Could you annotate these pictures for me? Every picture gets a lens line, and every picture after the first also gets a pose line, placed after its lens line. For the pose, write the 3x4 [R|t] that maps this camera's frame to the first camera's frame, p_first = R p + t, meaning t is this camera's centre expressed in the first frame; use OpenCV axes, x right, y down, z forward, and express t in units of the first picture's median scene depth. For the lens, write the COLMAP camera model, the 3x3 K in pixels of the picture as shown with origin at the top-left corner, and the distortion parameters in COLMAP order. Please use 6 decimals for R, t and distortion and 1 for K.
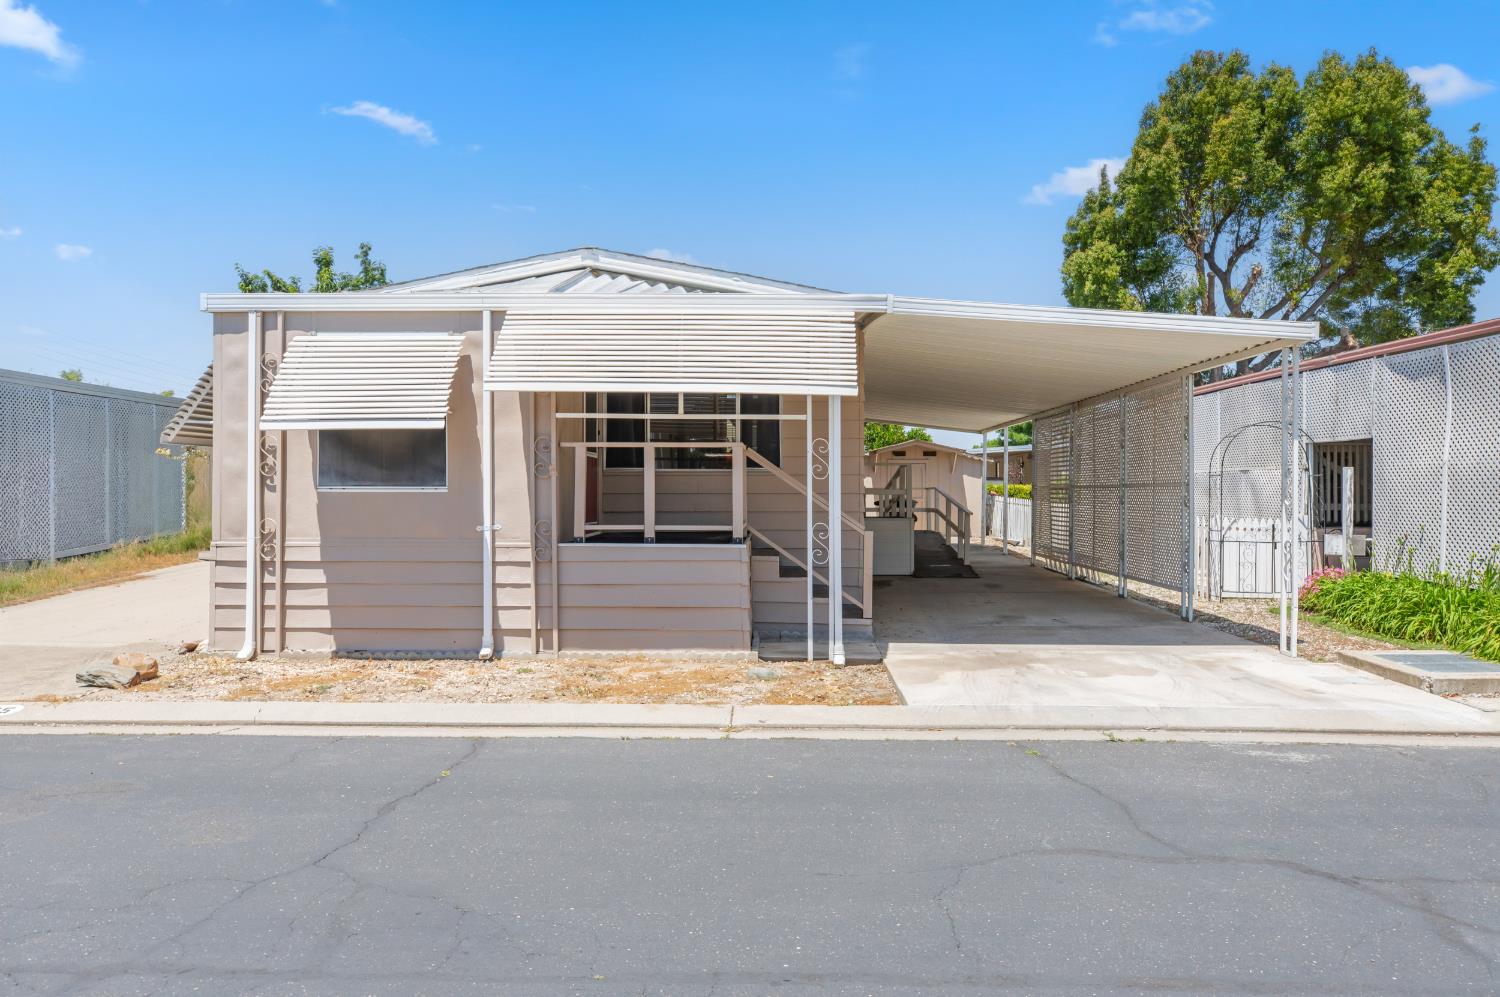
lens RADIAL K [[1030.9, 0, 744.8], [0, 1030.9, 493.9], [0, 0, 1]] dist [0.004458, 0.002474]
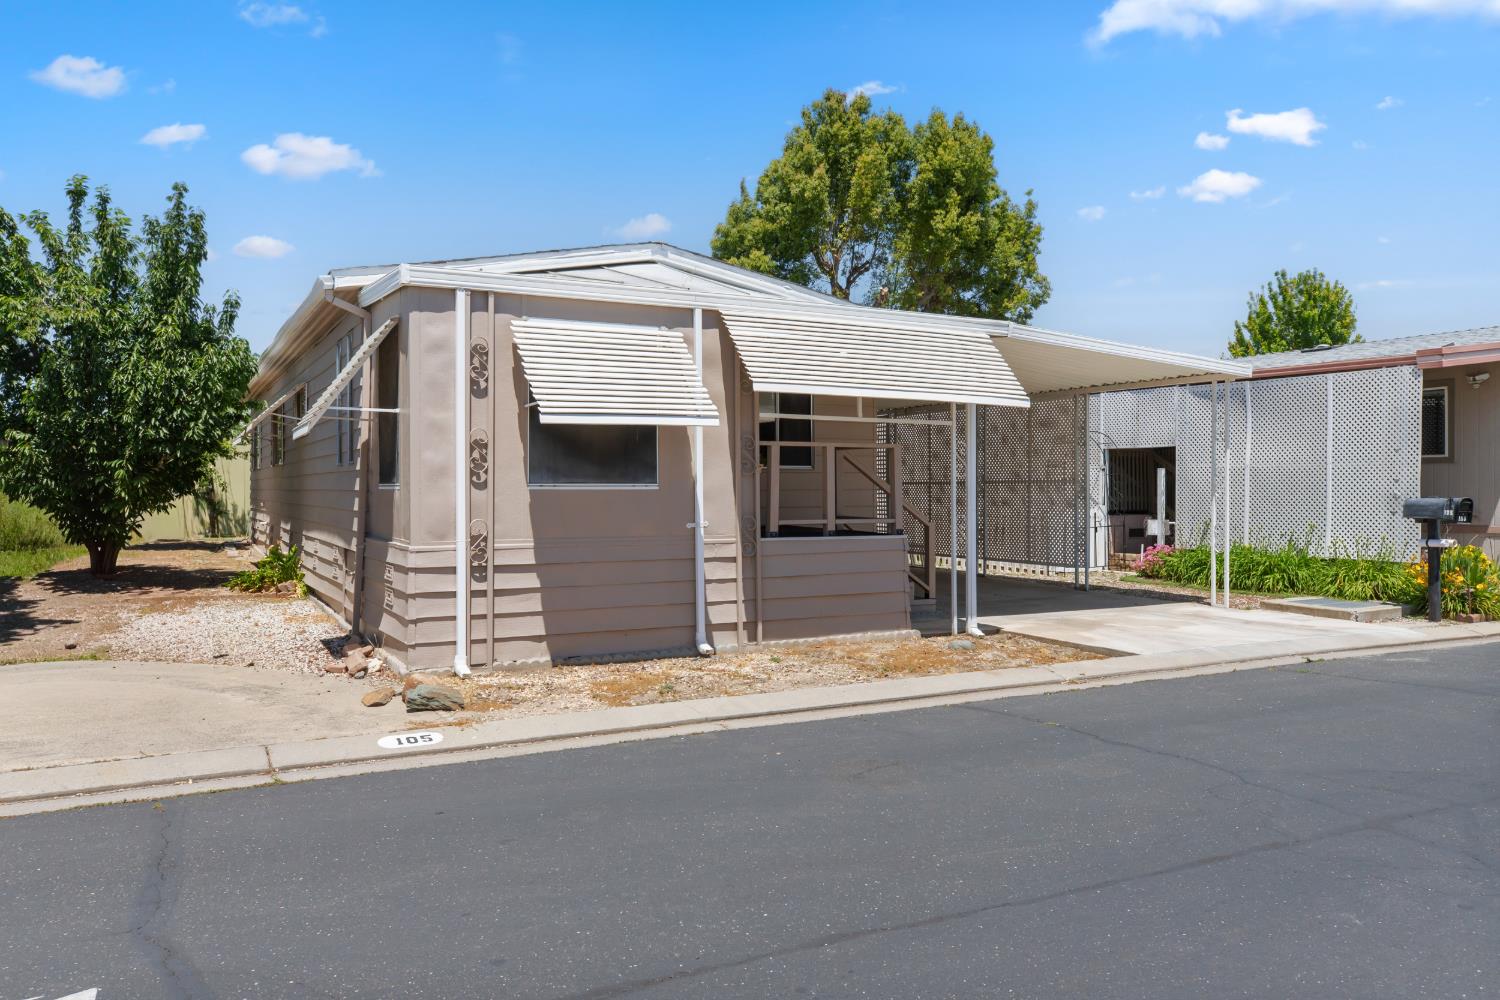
lens RADIAL K [[1109.6, 0, 750.0], [0, 1109.6, 500.0], [0, 0, 1]] dist [0.003226, 0.001424]
pose [[0.869588, -0.008097, 0.493711, -0.734697], [0.003909, 0.999947, 0.009515, -0.001301], [-0.493762, -0.006344, 0.869574, 0.033855]]
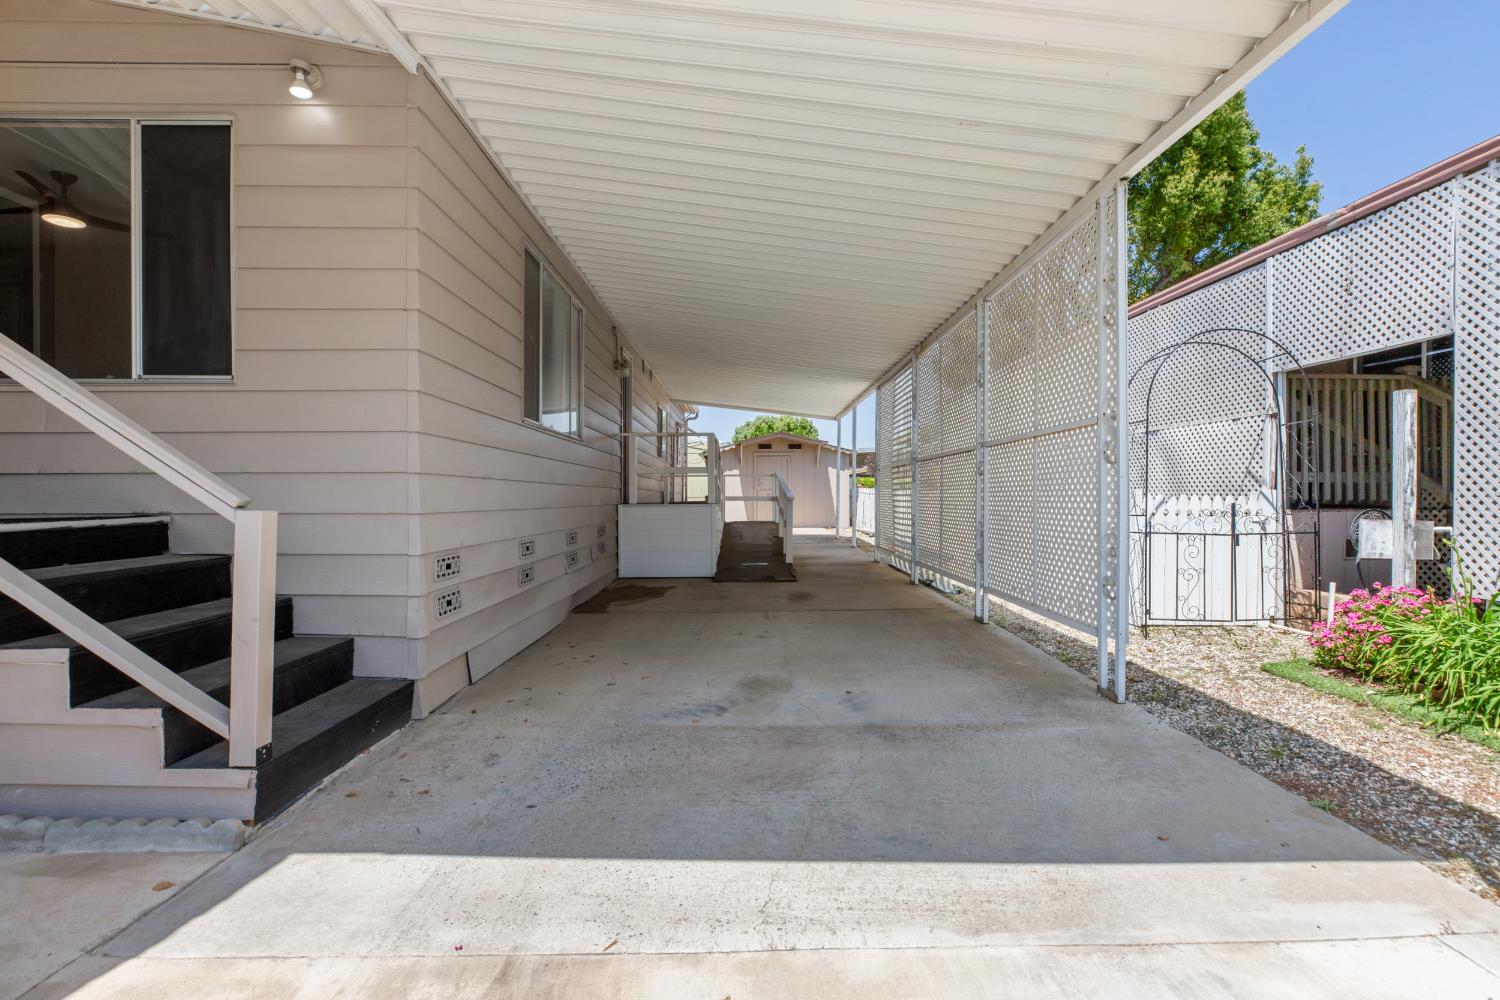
lens RADIAL K [[729.3, 0, 755.3], [0, 729.3, 498.2], [0, 0, 1]] dist [0.000054, -0.000151]
pose [[0.998708, -0.001527, 0.050802, 0.304418], [0.001559, 0.999999, -0.000602, 0.035954], [-0.050801, 0.000681, 0.998709, 0.831753]]
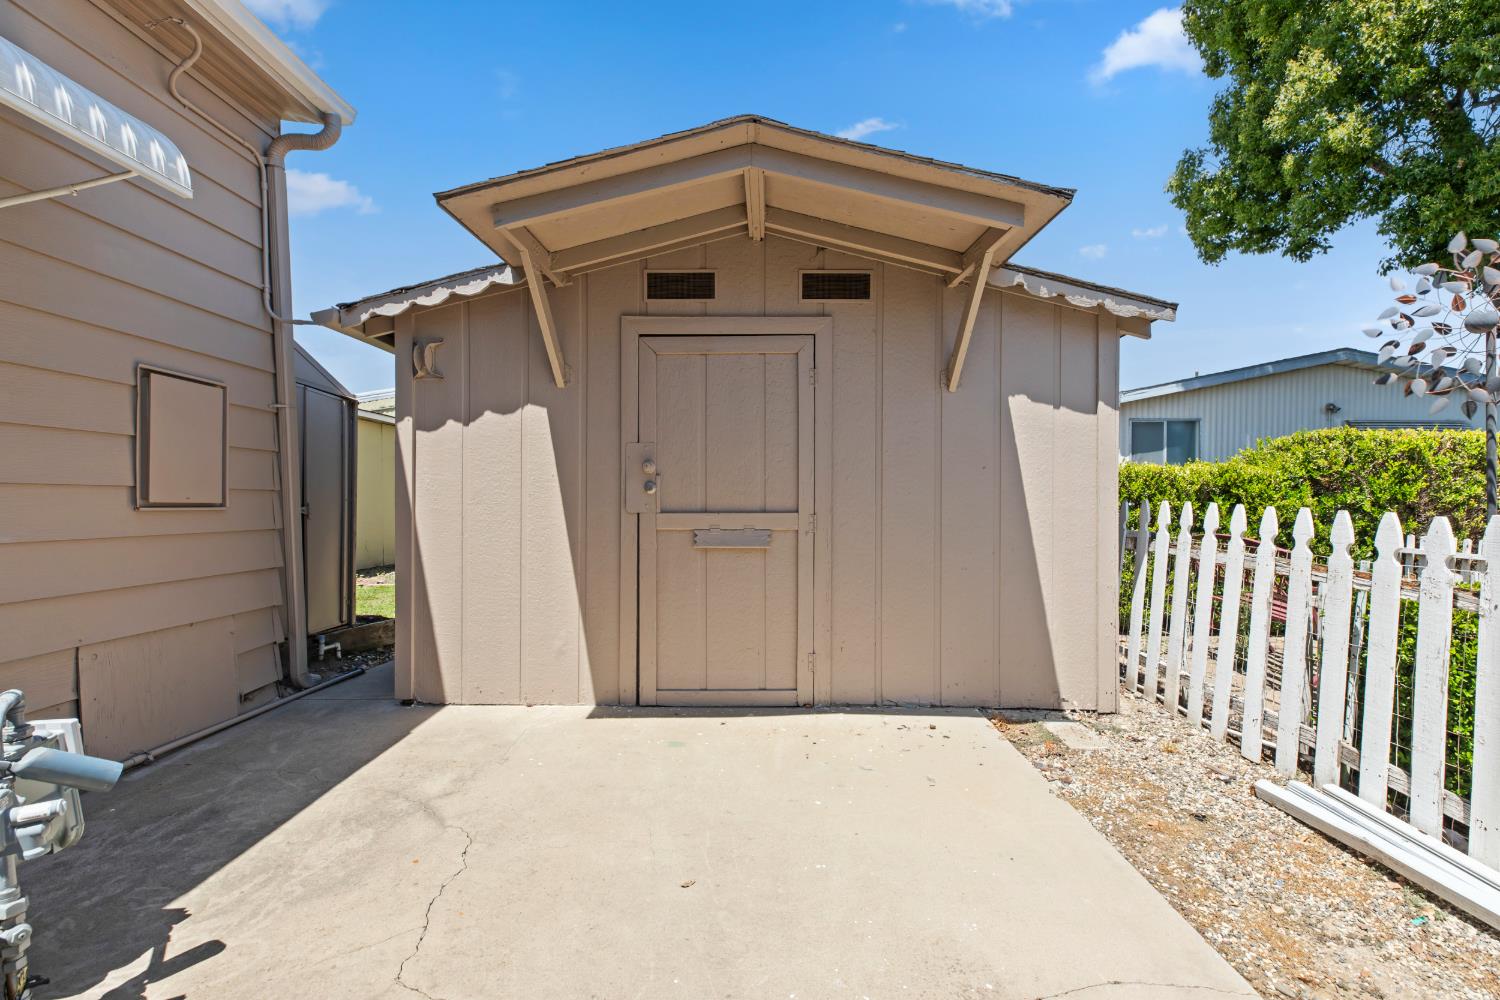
lens RADIAL K [[687.3, 0, 750.0], [0, 687.3, 500.0], [0, 0, 1]] dist [0.000039, -0.000001]
pose [[0.999968, 0.000500, 0.007978, 0.473634], [-0.000452, 0.999981, -0.006085, 0.006666], [-0.007981, 0.006081, 0.999950, 2.540158]]
